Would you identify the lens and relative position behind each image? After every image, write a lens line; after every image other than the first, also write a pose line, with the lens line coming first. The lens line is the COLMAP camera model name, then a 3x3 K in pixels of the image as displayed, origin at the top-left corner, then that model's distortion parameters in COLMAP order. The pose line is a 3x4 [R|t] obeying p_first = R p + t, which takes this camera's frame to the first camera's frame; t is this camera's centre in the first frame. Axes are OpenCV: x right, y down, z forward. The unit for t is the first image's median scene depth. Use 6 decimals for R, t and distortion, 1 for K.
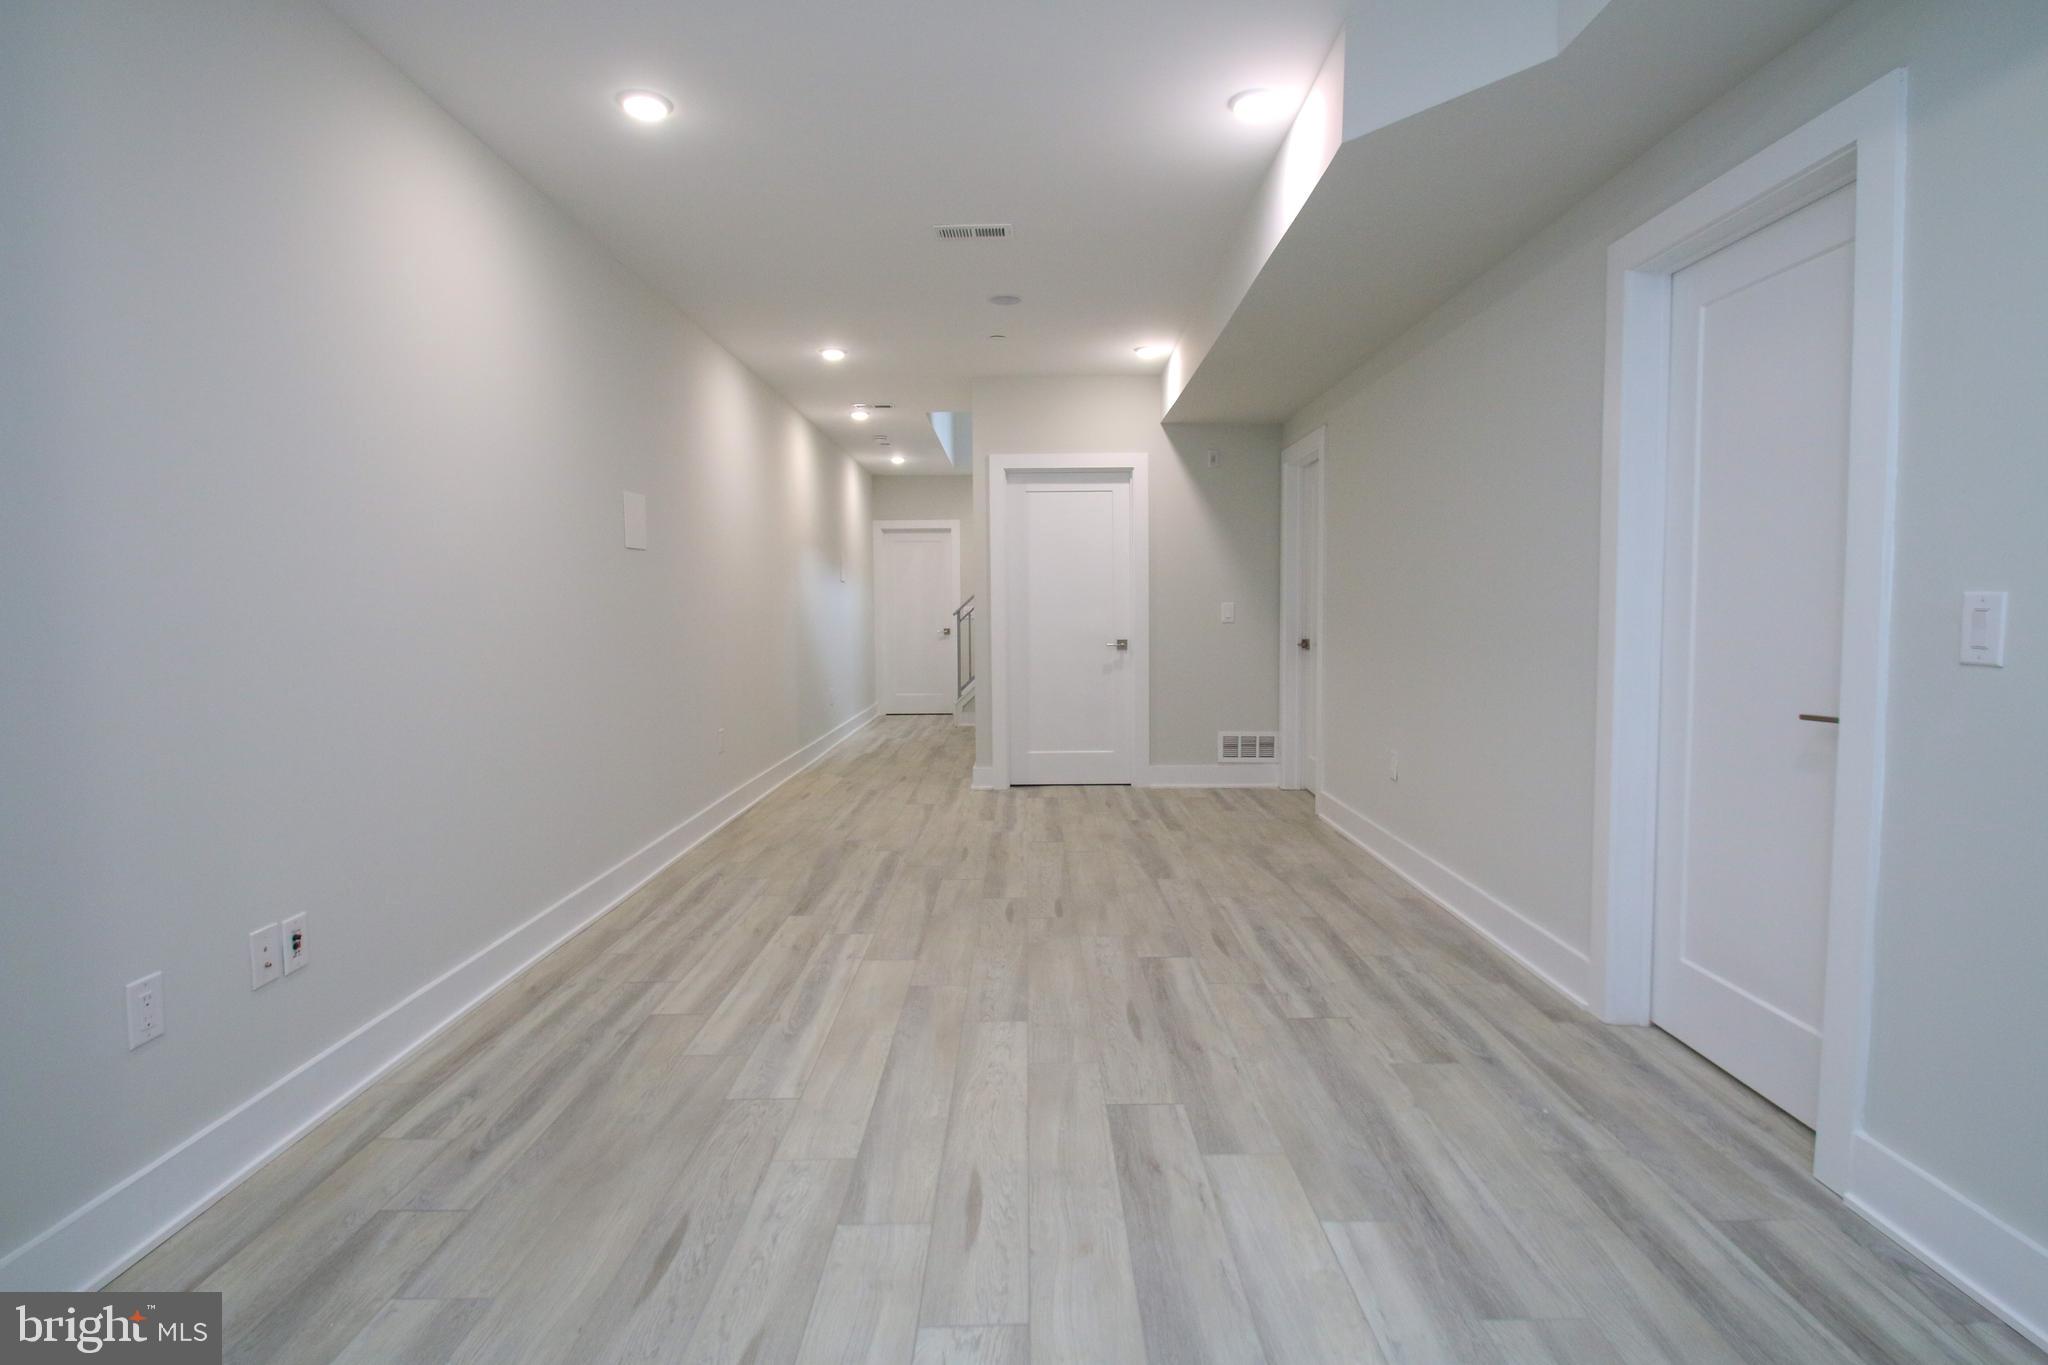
lens RADIAL K [[1107.5, 0, 1024.0], [0, 1107.5, 682.5], [0, 0, 1]] dist [-0.000415, -0.000015]
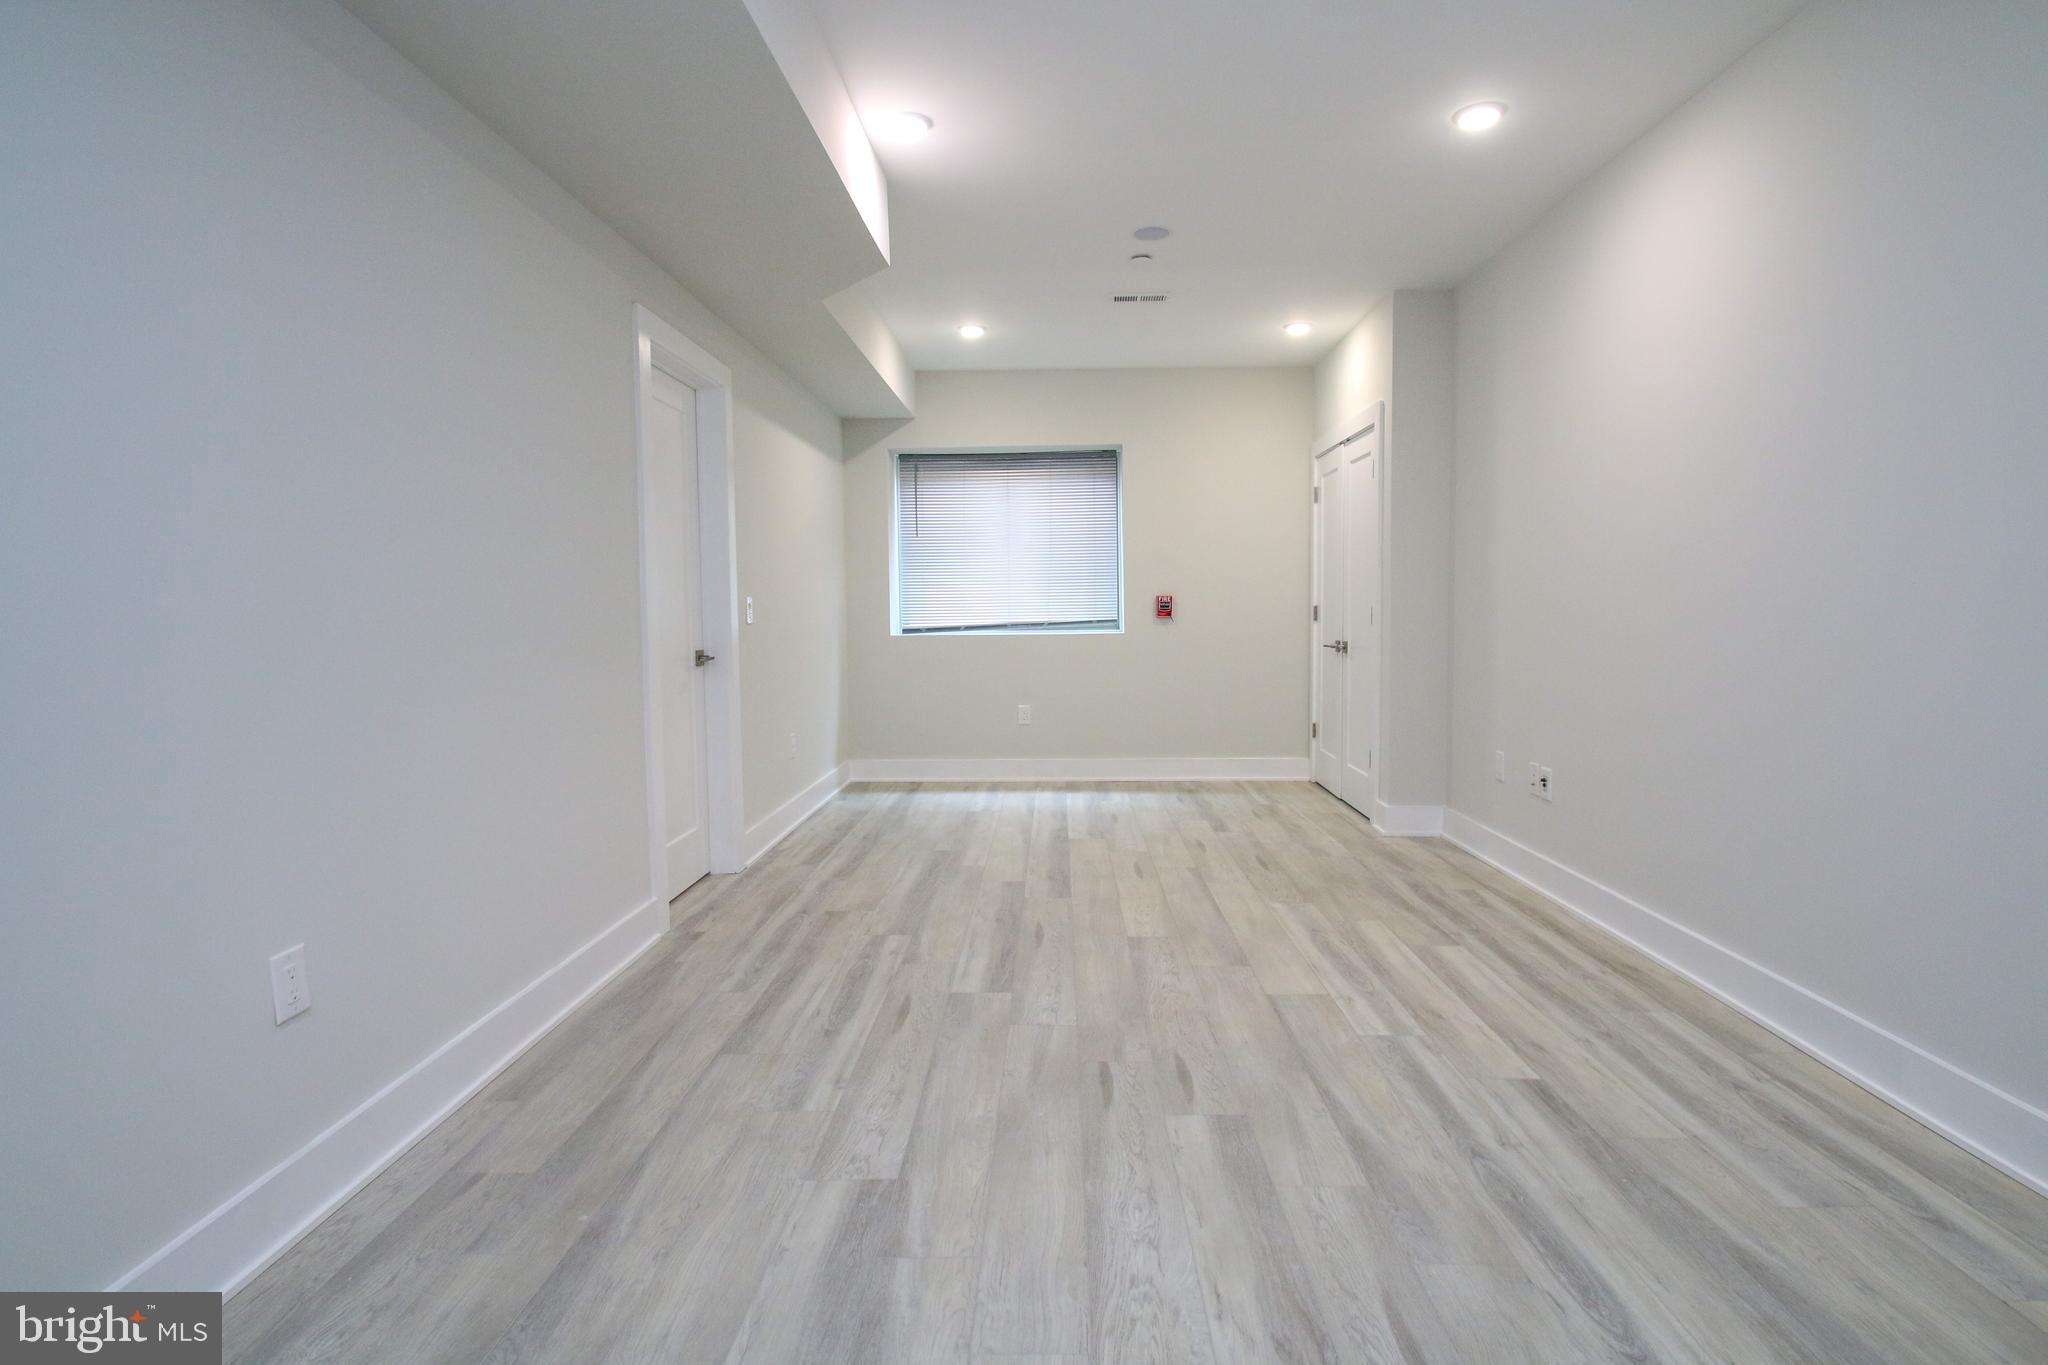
lens RADIAL K [[1107.5, 0, 1024.0], [0, 1107.5, 682.5], [0, 0, 1]] dist [-0.000415, -0.000015]
pose [[-0.999451, 0.015599, 0.029239, 0.067350], [0.019434, 0.990539, 0.135850, -0.119334], [-0.026844, 0.136344, -0.990298, 1.917022]]
